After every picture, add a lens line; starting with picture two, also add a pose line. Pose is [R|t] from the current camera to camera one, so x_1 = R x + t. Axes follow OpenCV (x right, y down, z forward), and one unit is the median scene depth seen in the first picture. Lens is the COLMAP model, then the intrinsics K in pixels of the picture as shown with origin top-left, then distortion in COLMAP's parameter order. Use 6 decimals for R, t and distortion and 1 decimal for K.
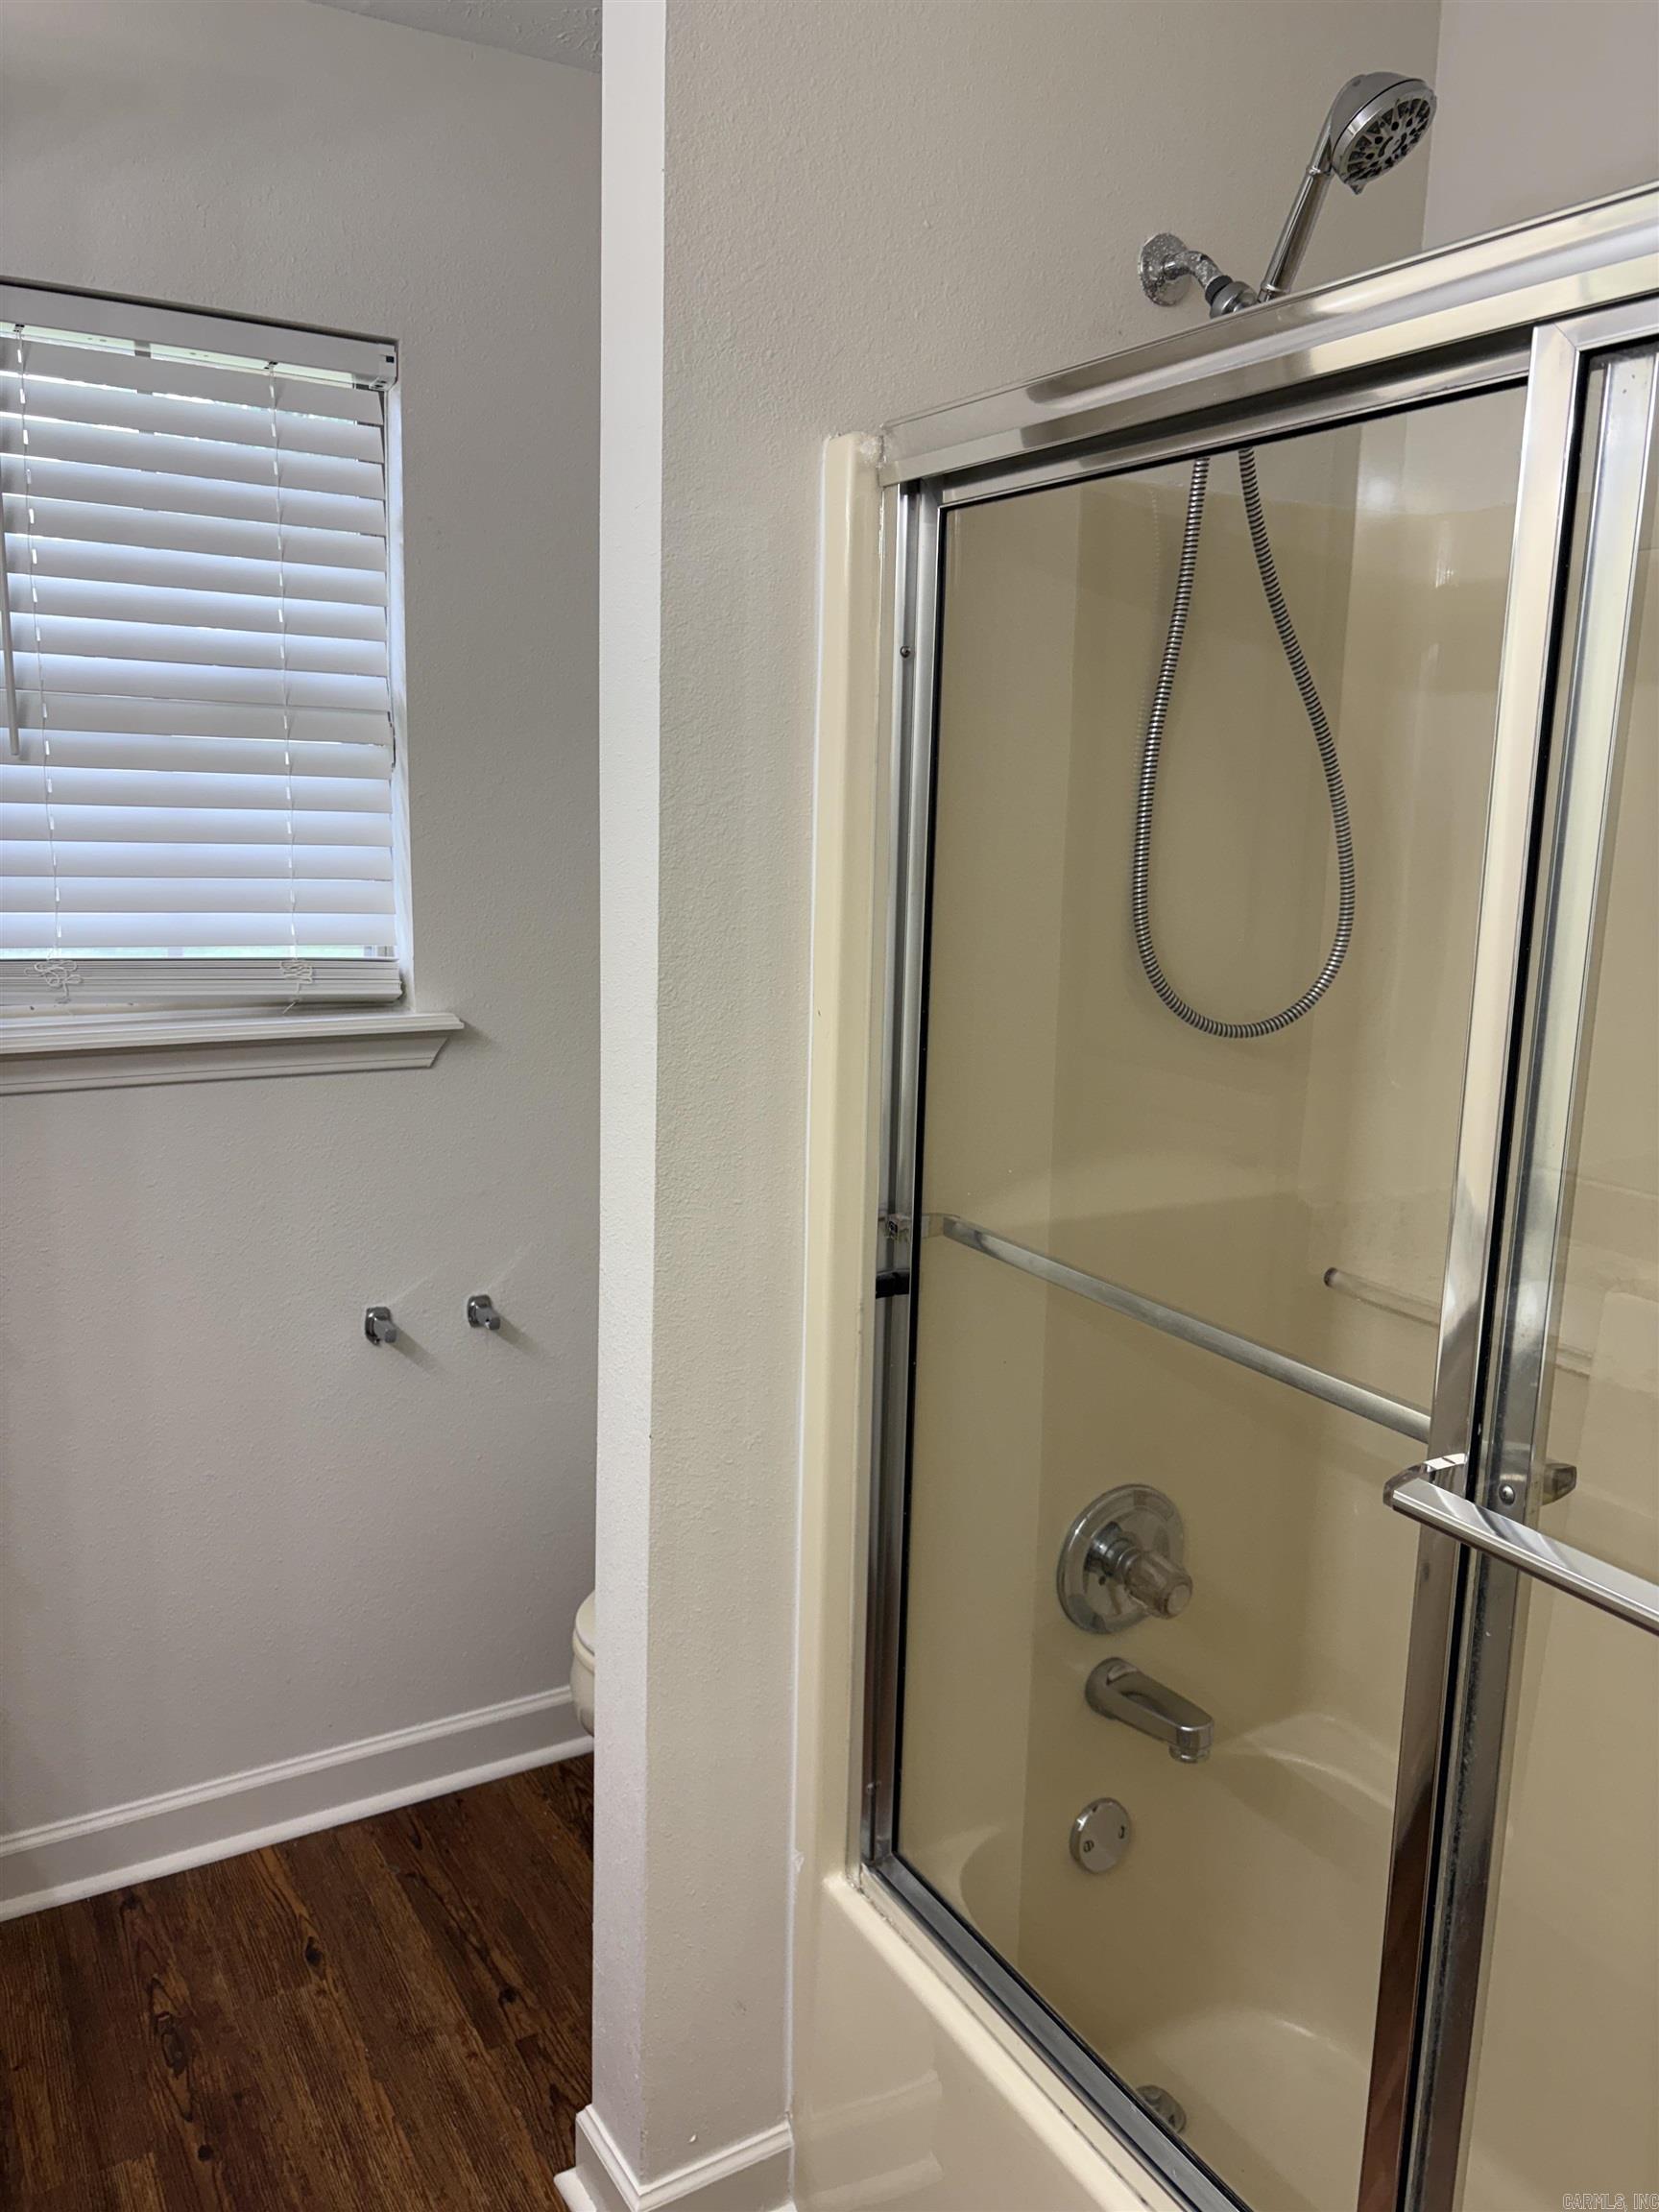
lens RADIAL K [[1691.4, 0, 826.0], [0, 1691.4, 1100.0], [0, 0, 1]] dist [0.081923, -0.110733]
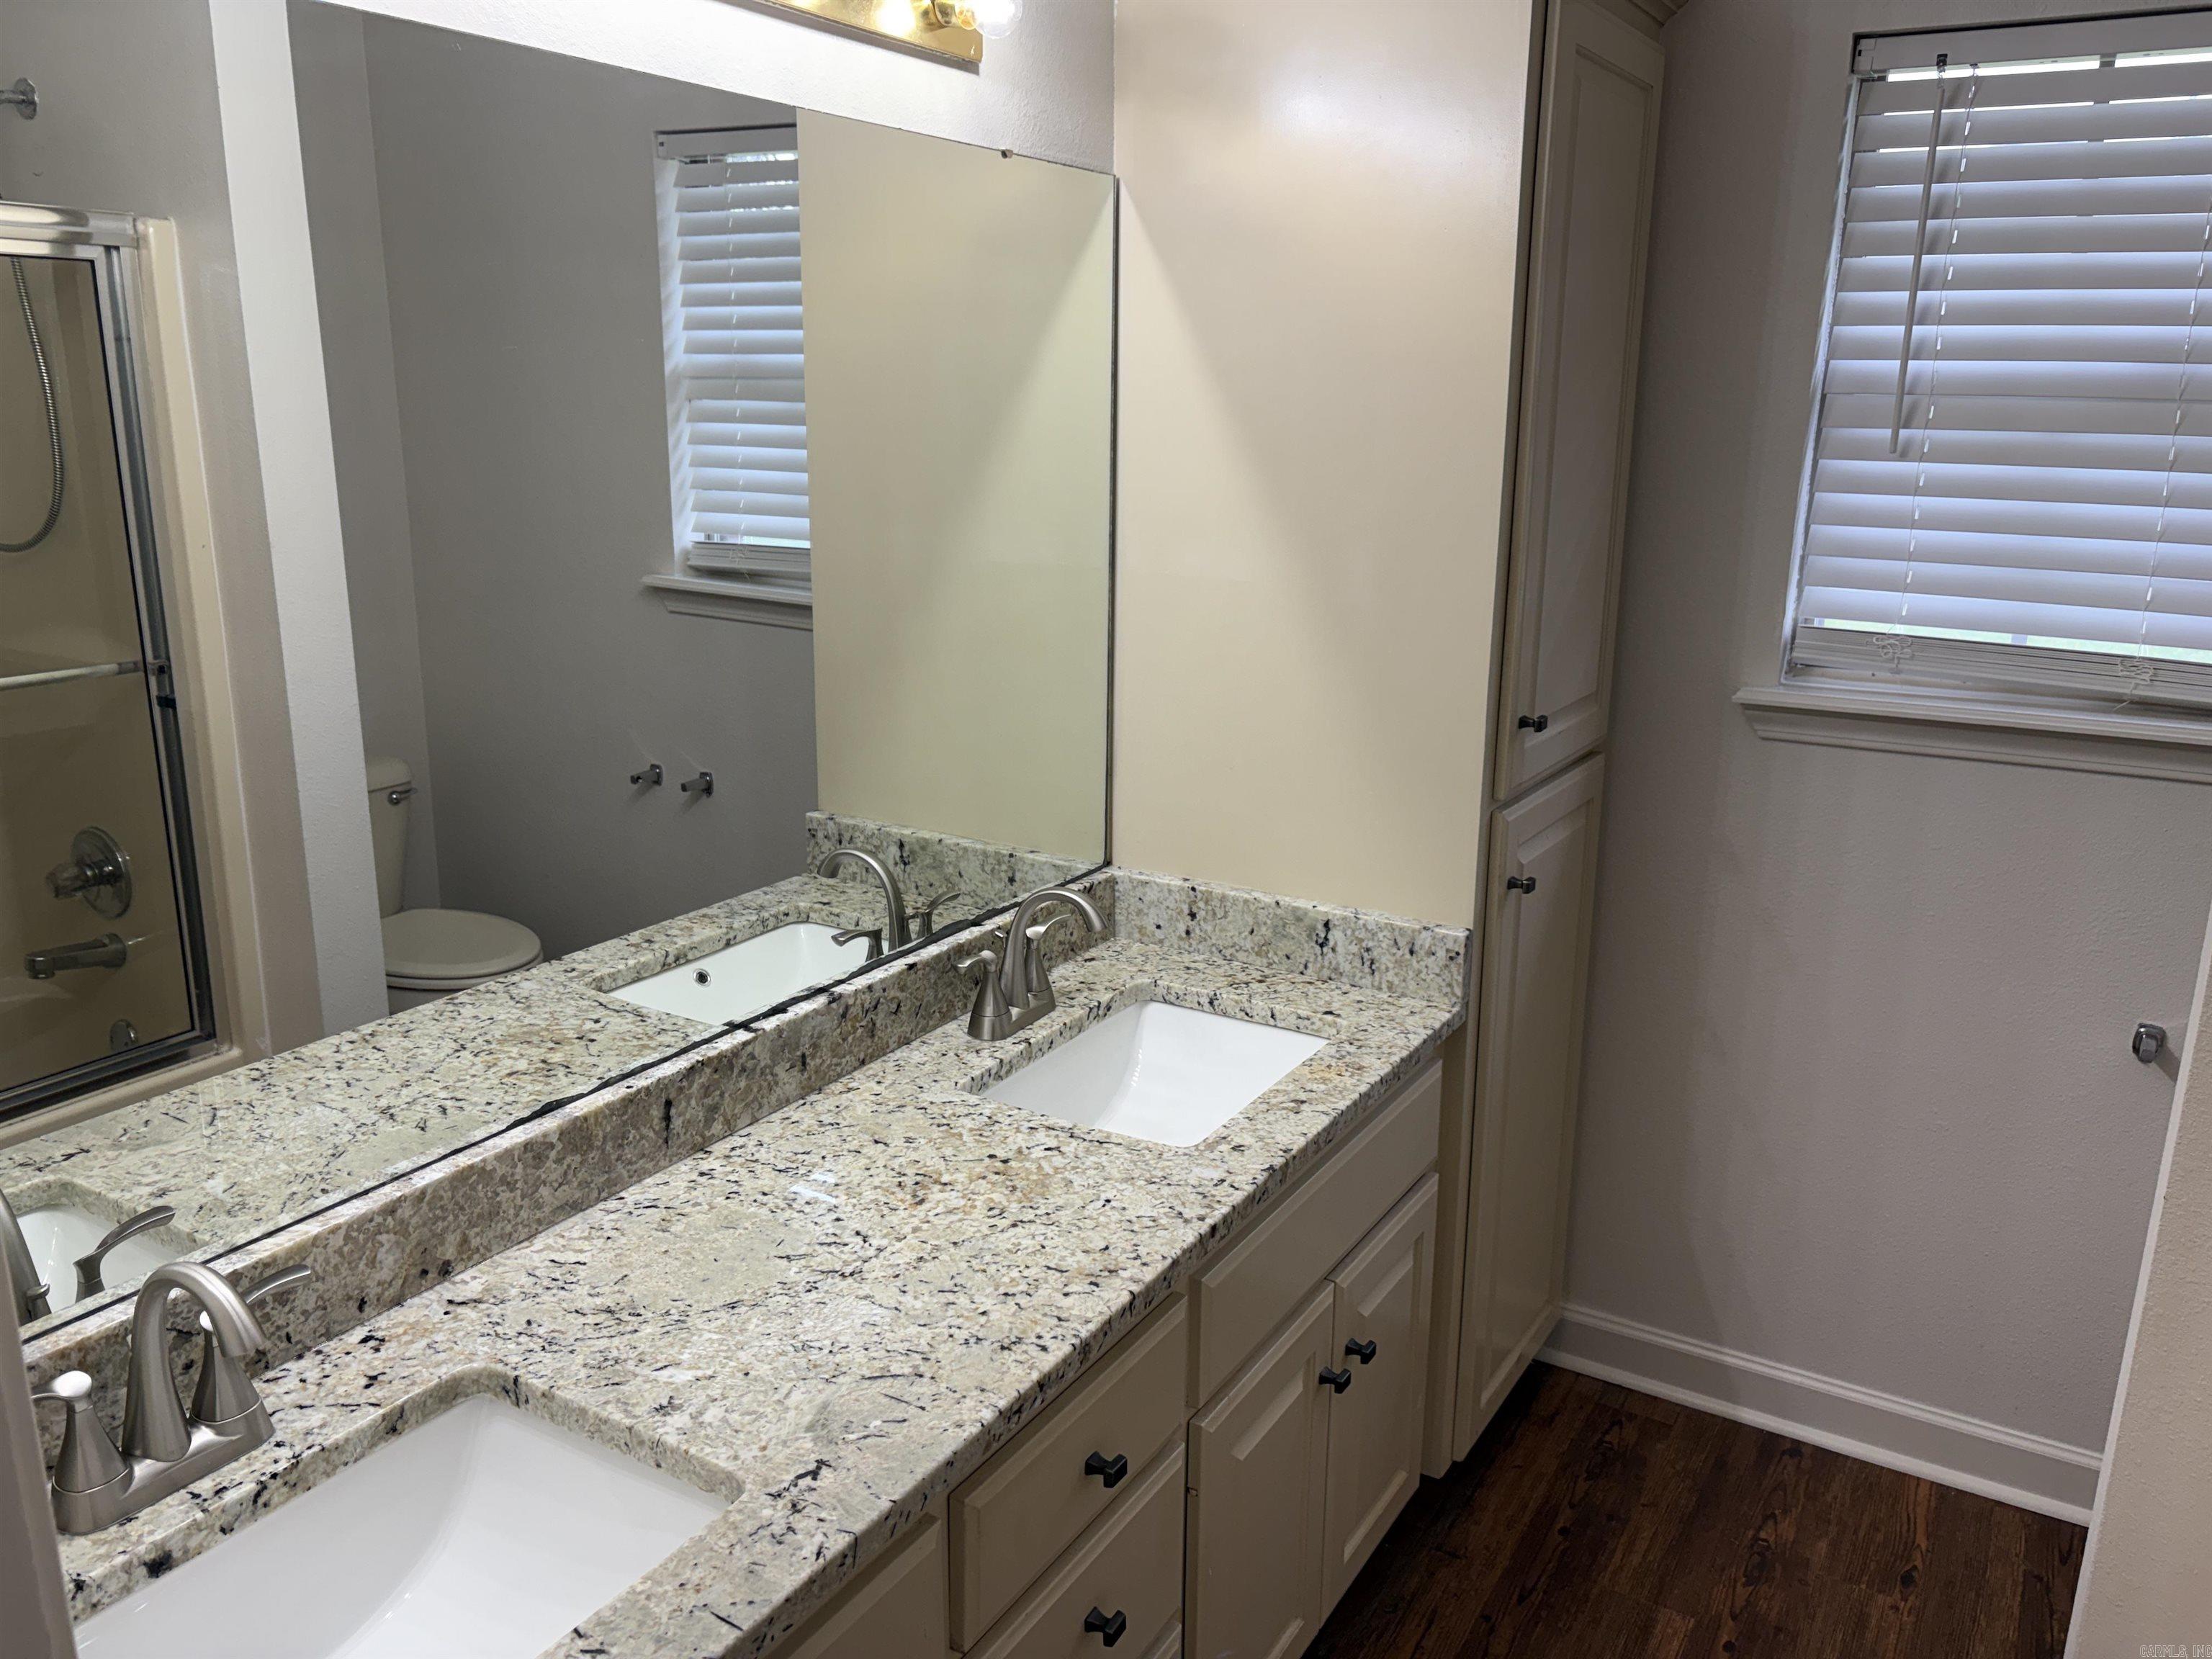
lens RADIAL K [[1691.4, 0, 1114.2], [0, 1691.4, 840.2], [0, 0, 1]] dist [0.081923, -0.110733]
pose [[0.472931, 0.207066, -0.856423, 0.295275], [-0.165207, 0.975594, 0.144649, -0.027041], [0.865473, 0.073078, 0.495597, 0.003202]]
